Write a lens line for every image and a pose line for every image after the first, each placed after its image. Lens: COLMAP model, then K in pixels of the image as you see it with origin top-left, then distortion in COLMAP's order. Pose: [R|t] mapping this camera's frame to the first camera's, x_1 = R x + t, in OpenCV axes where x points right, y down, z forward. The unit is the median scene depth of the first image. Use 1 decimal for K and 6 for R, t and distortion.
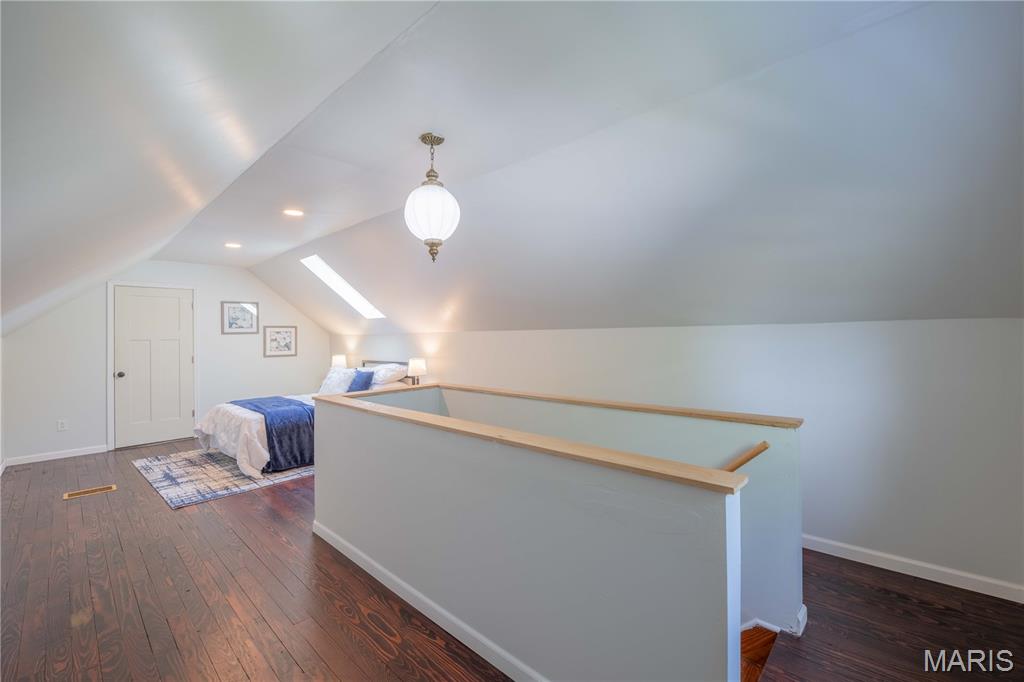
lens RADIAL K [[414.9, 0, 522.4], [0, 414.9, 328.8], [0, 0, 1]] dist [0.000602, -0.006899]
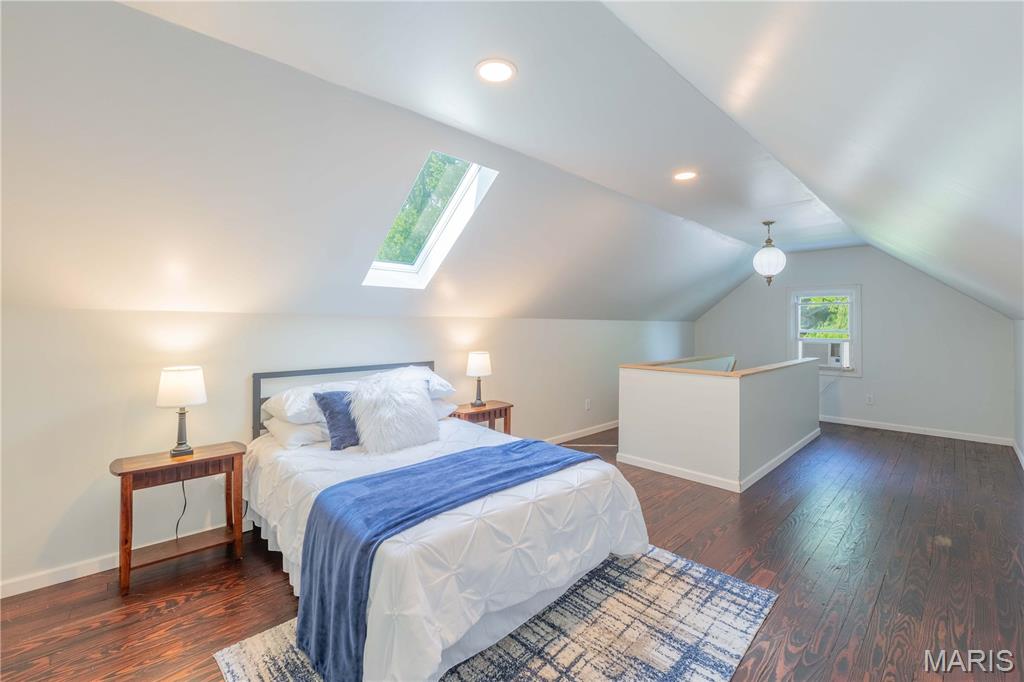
lens RADIAL K [[414.9, 0, 522.4], [0, 414.9, 328.8], [0, 0, 1]] dist [0.000602, -0.006899]
pose [[0.077356, 0.025713, 0.996672, -1.323942], [-0.022258, 0.999463, -0.024058, 0.063501], [-0.996755, -0.020323, 0.077886, 1.187892]]
